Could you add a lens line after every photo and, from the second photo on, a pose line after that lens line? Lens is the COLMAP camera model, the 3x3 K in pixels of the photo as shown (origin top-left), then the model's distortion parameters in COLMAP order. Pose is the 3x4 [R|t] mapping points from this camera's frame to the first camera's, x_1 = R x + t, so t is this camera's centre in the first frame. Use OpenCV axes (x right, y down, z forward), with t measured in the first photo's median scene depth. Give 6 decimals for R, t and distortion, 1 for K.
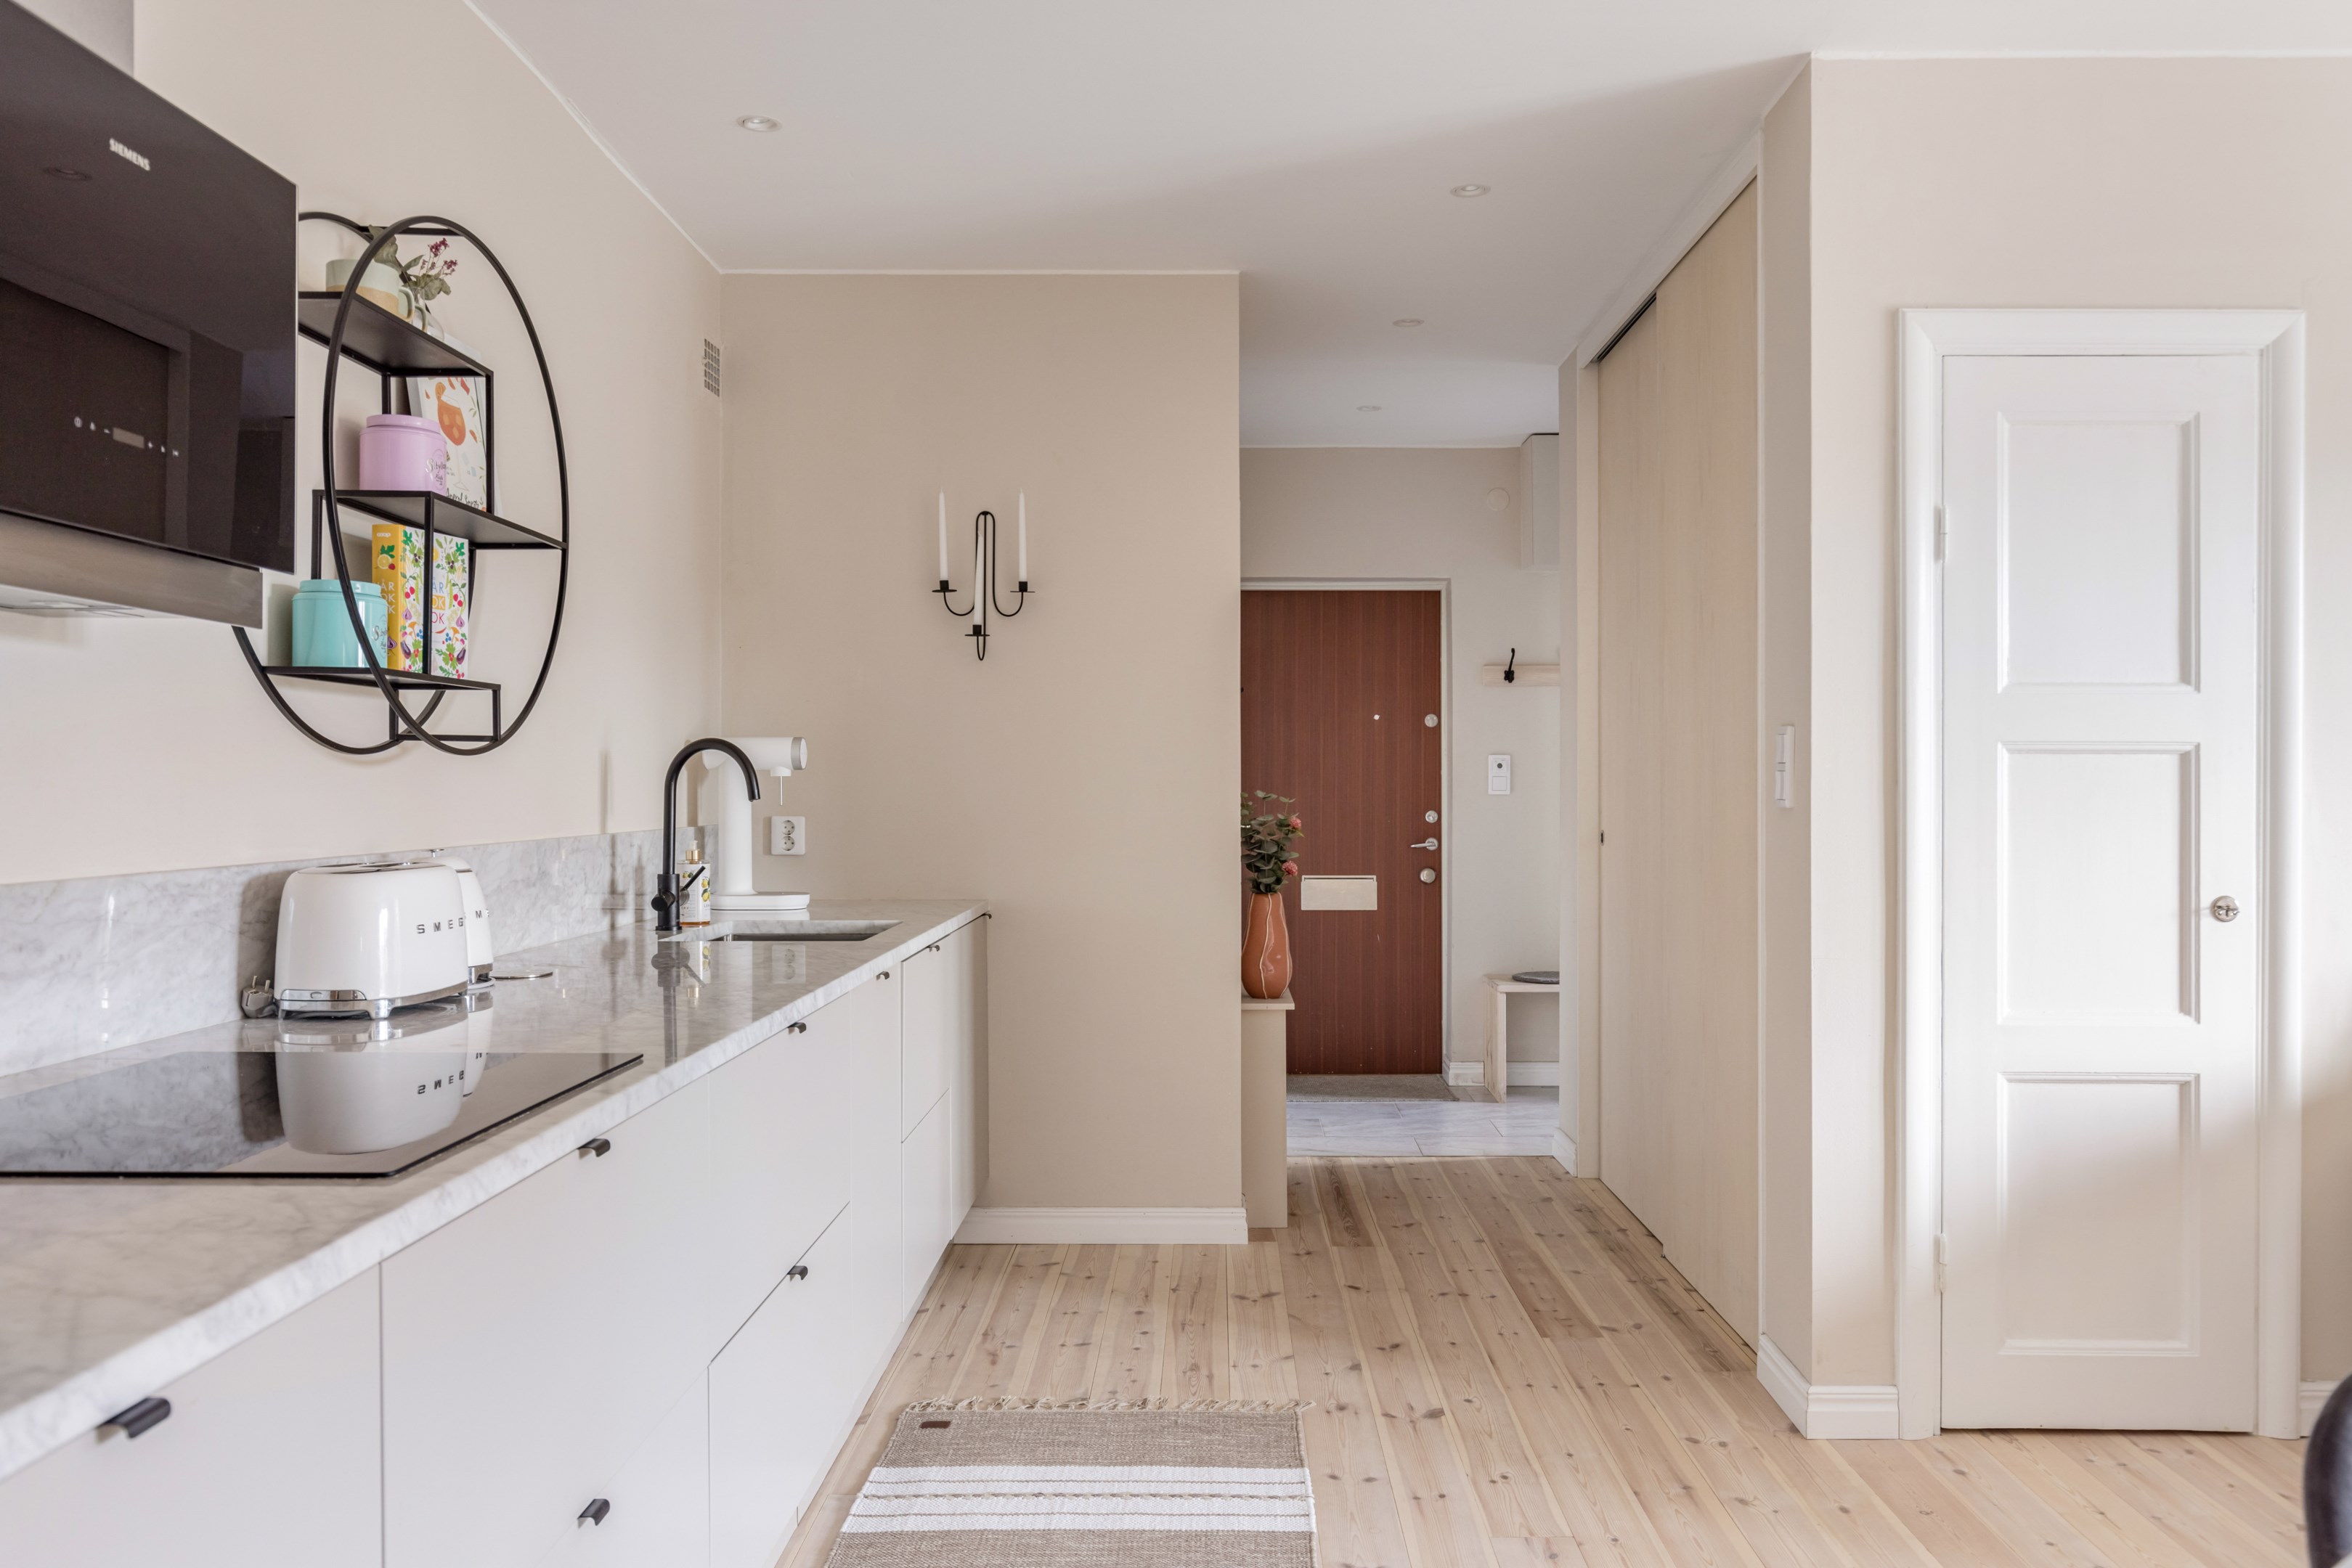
lens RADIAL K [[1702.1, 0, 1207.4], [0, 1702.1, 787.3], [0, 0, 1]] dist [0.011460, -0.019593]
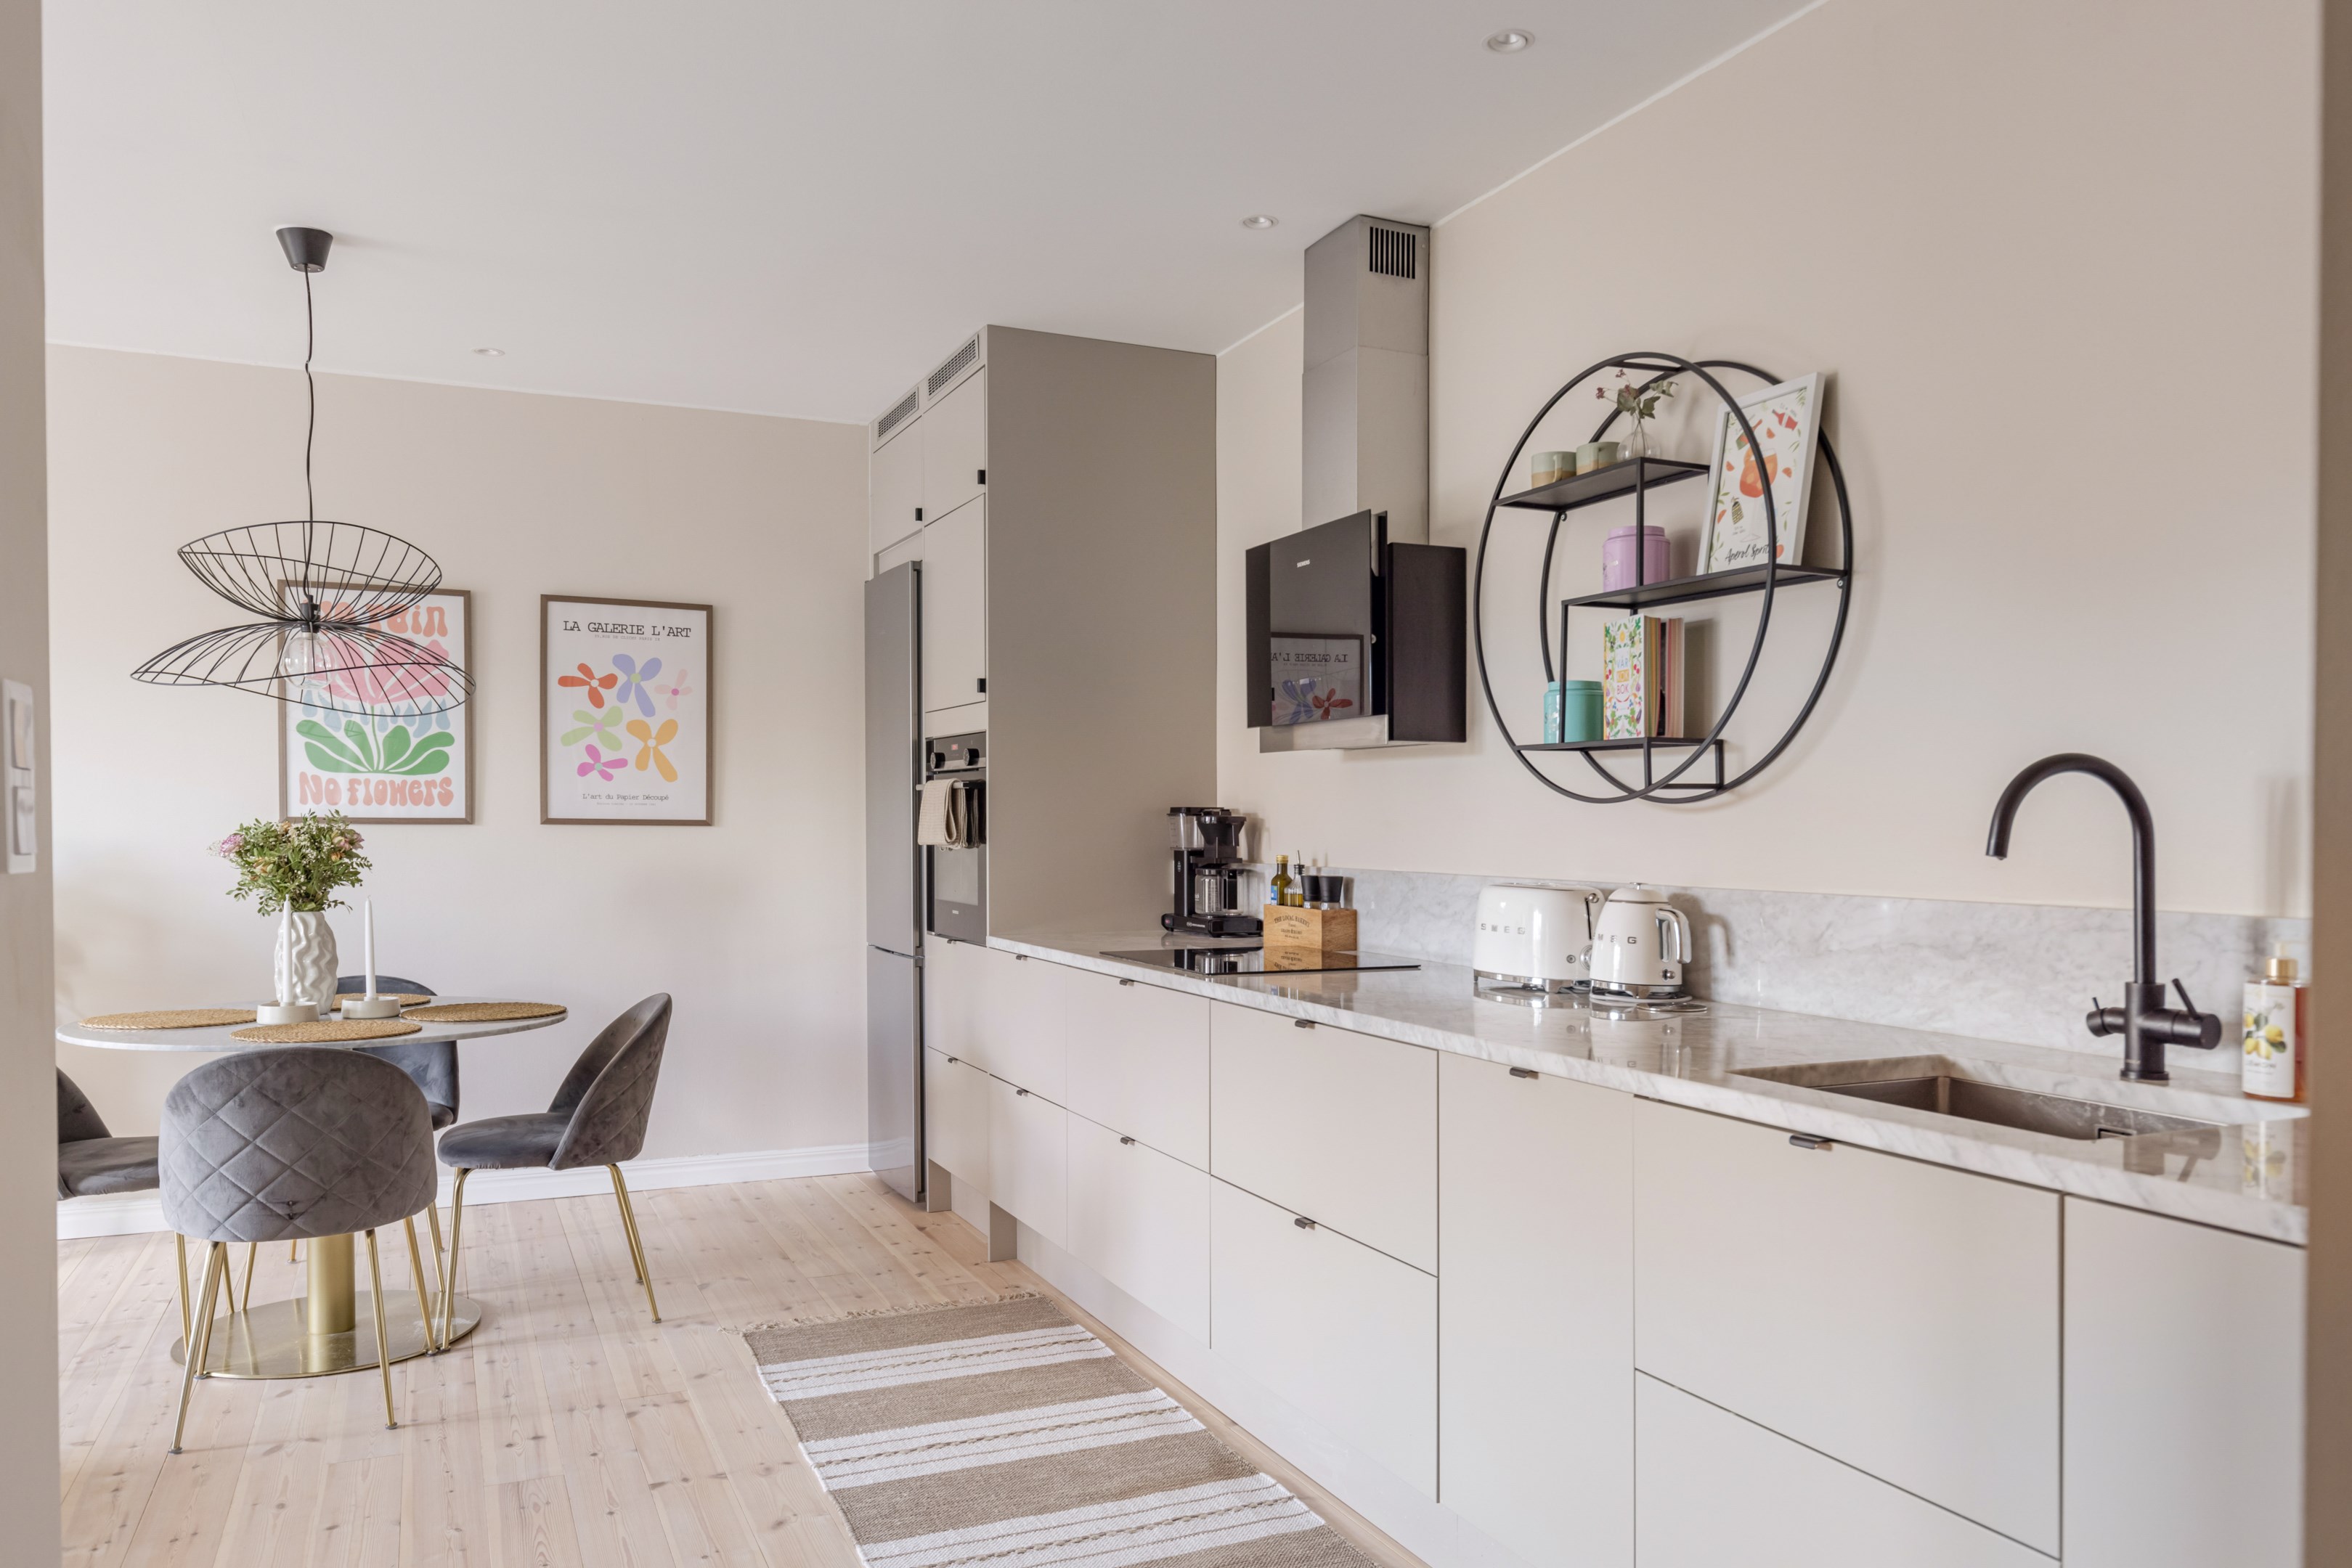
lens RADIAL K [[1627.9, 0, 1183.8], [0, 1627.9, 862.1], [0, 0, 1]] dist [-0.012728, 0.004429]
pose [[-0.905322, 0.004900, -0.424698, 0.262180], [-0.006692, 0.999645, 0.025799, -0.004181], [0.424673, 0.026198, -0.904967, 1.579168]]
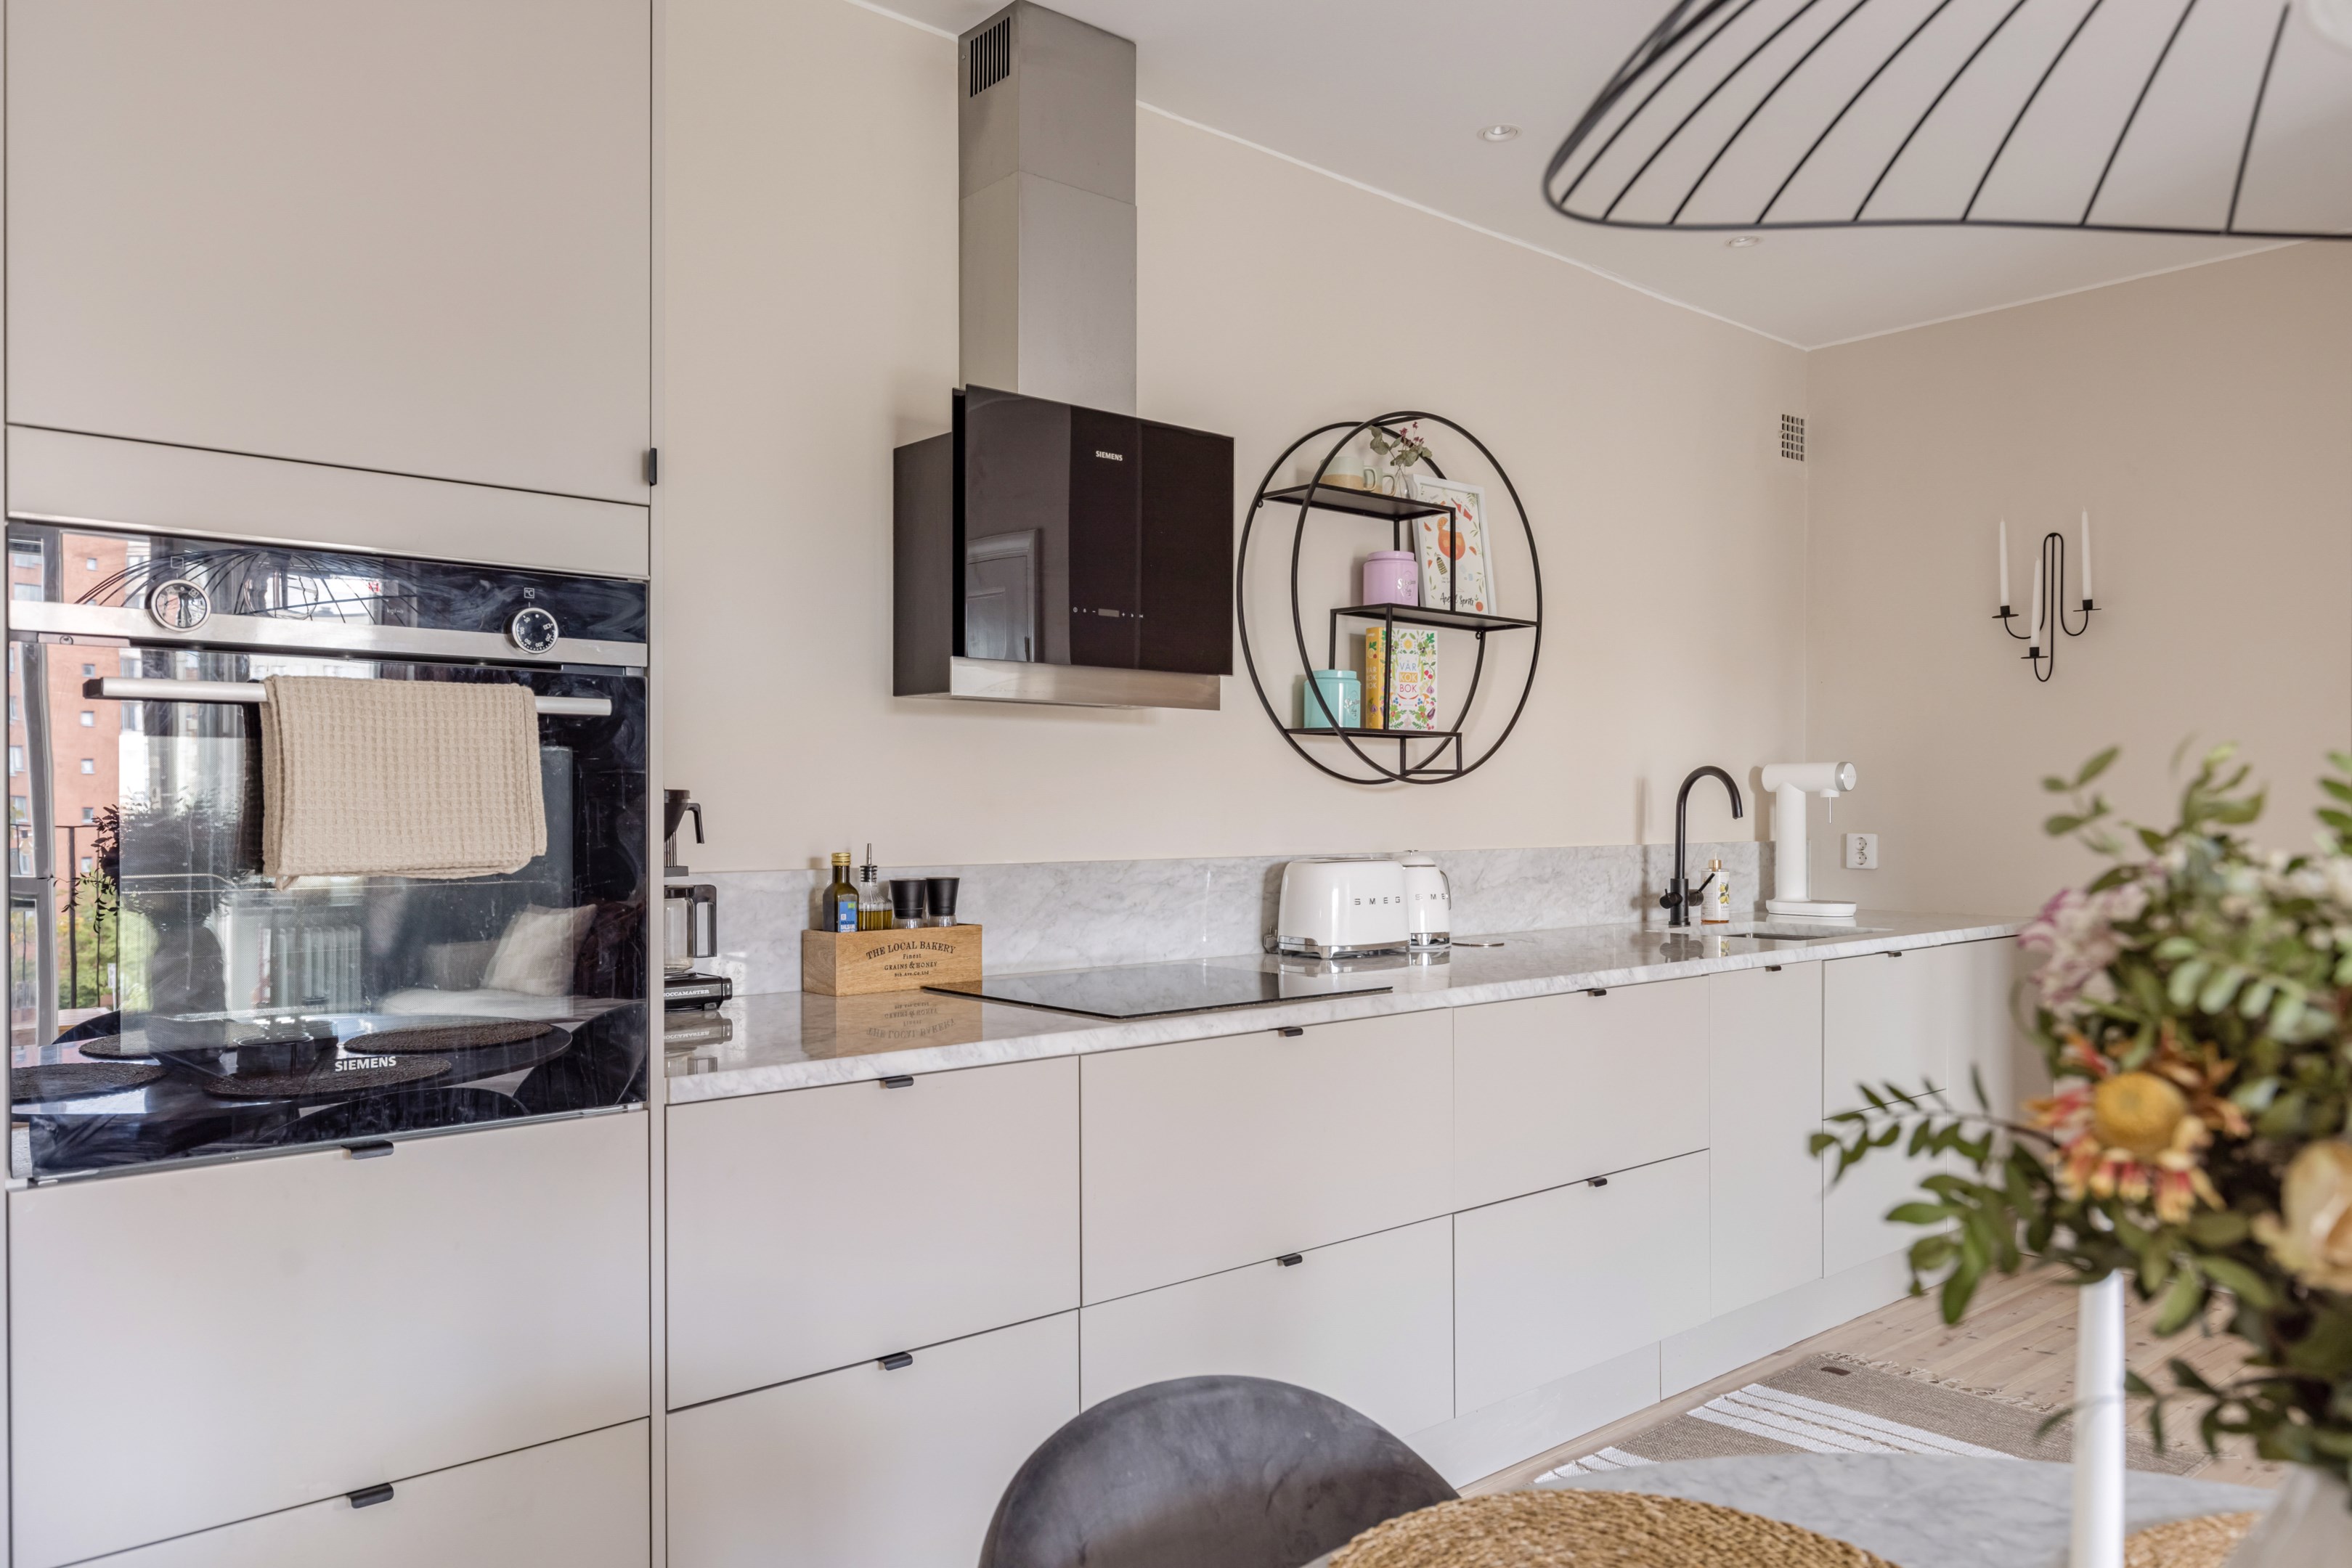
lens RADIAL K [[1627.9, 0, 1131.0], [0, 1627.9, 824.4], [0, 0, 1]] dist [-0.012728, 0.004429]
pose [[0.639584, 0.008145, -0.768678, 0.374164], [0.000010, 0.999944, 0.010604, 0.000069], [0.768721, -0.006790, 0.639548, -0.046750]]
